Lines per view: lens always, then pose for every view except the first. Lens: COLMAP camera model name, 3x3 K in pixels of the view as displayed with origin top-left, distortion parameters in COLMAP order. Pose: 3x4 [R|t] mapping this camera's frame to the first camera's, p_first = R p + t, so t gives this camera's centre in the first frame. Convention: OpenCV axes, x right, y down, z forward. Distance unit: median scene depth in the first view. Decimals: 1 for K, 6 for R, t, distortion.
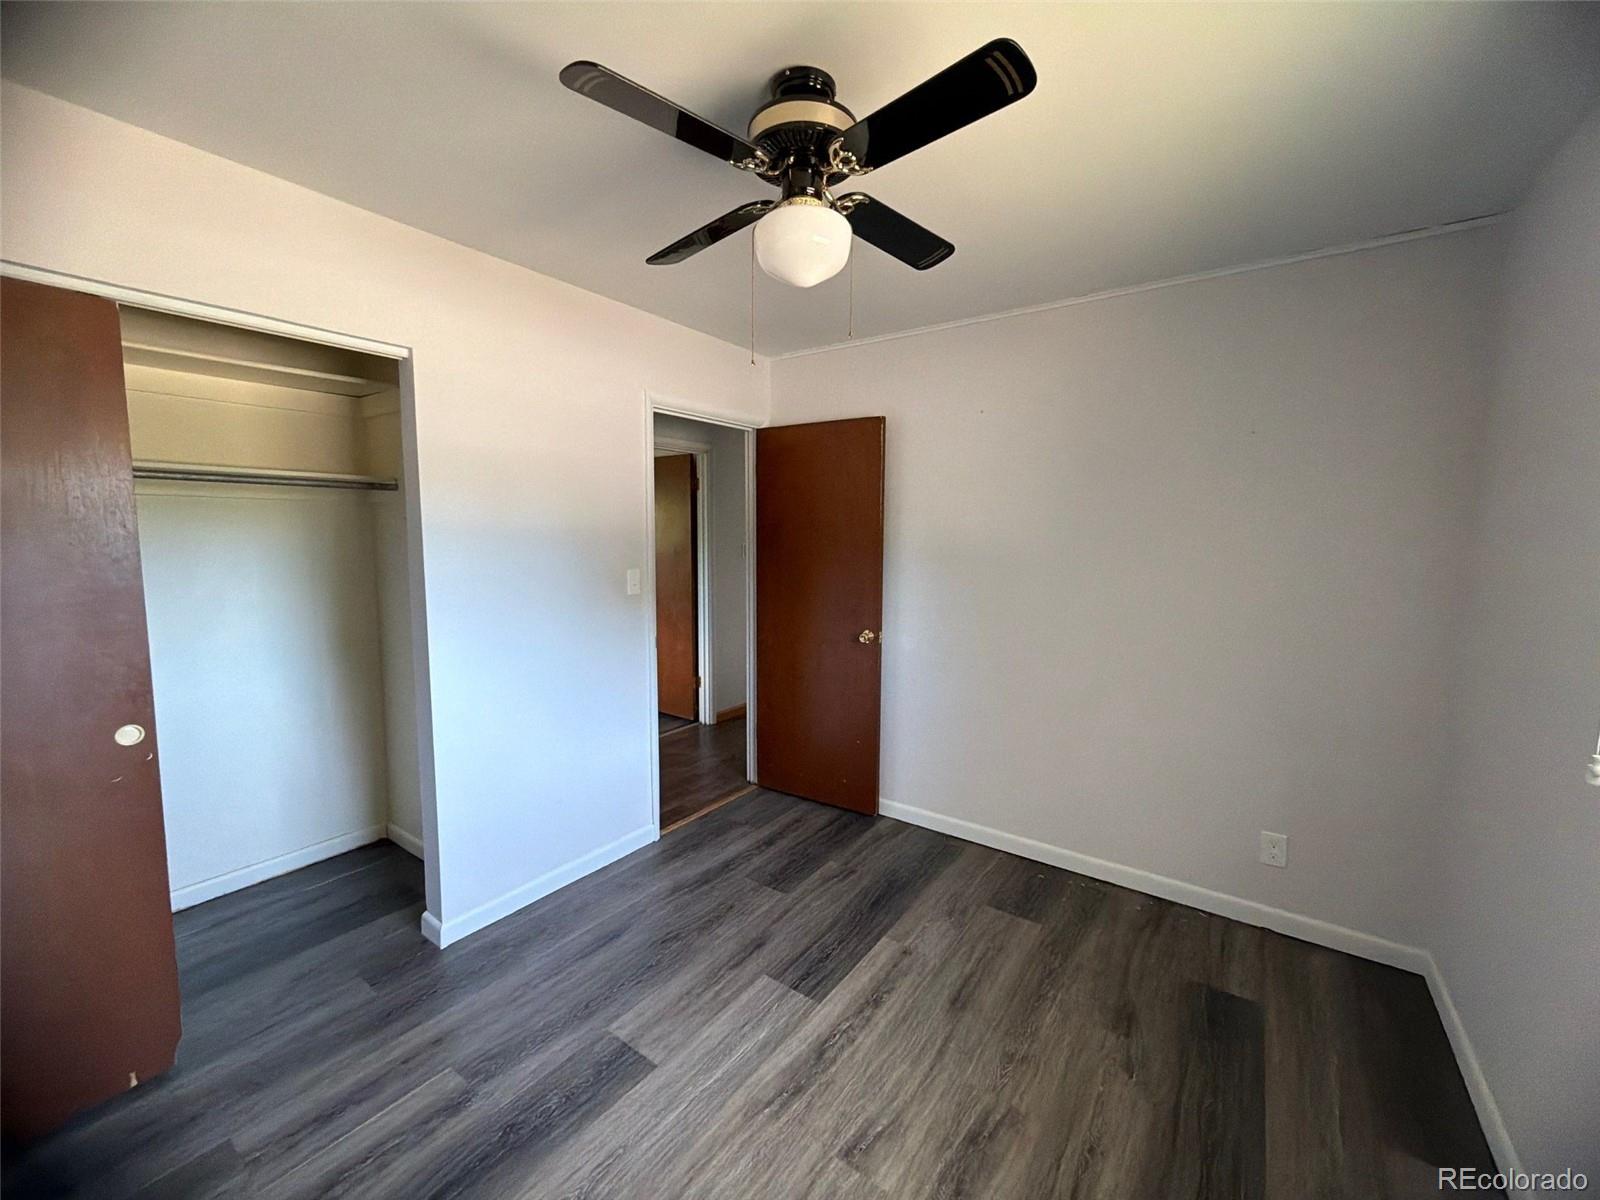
lens RADIAL K [[638.7, 0, 800.0], [0, 638.7, 600.0], [0, 0, 1]] dist [0.001453, 0.000081]
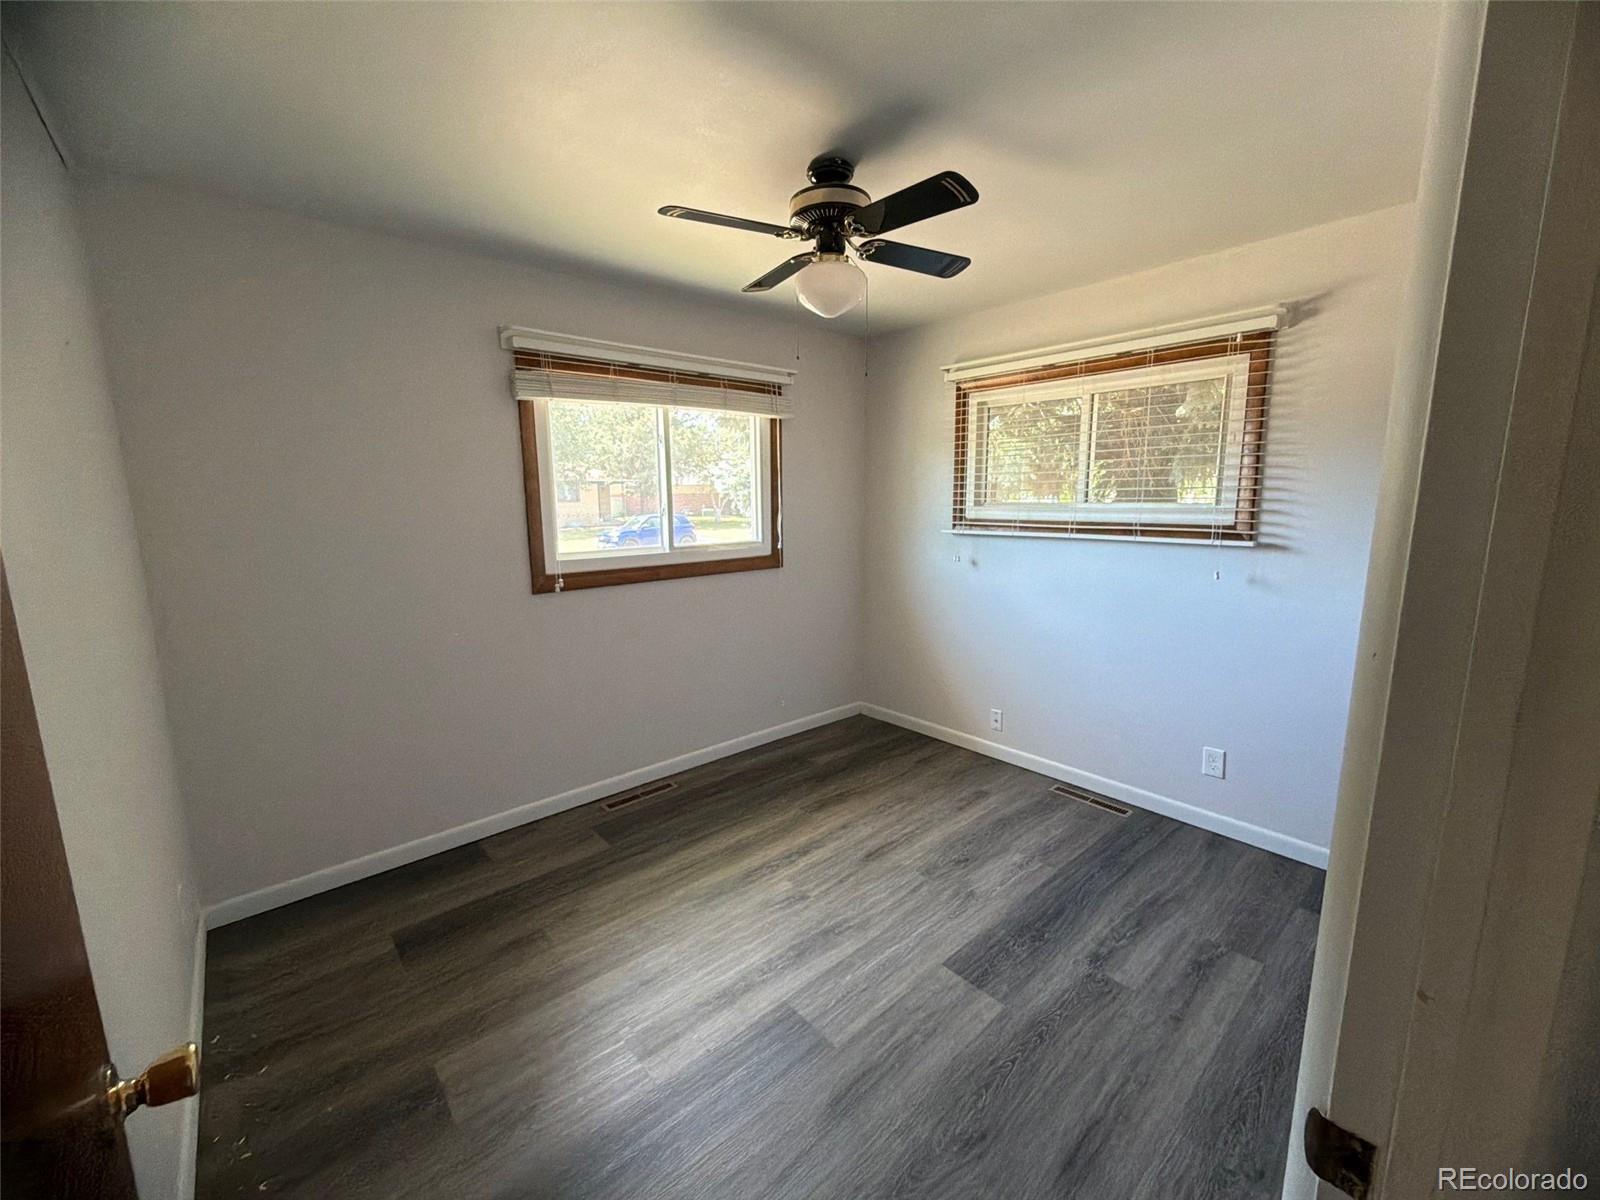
lens RADIAL K [[638.7, 0, 800.0], [0, 638.7, 600.0], [0, 0, 1]] dist [0.001453, 0.000081]
pose [[-0.974052, -0.035354, 0.223547, -0.192768], [0.024724, 0.965192, 0.260373, -0.193454], [-0.224971, 0.259144, -0.939272, 1.824417]]
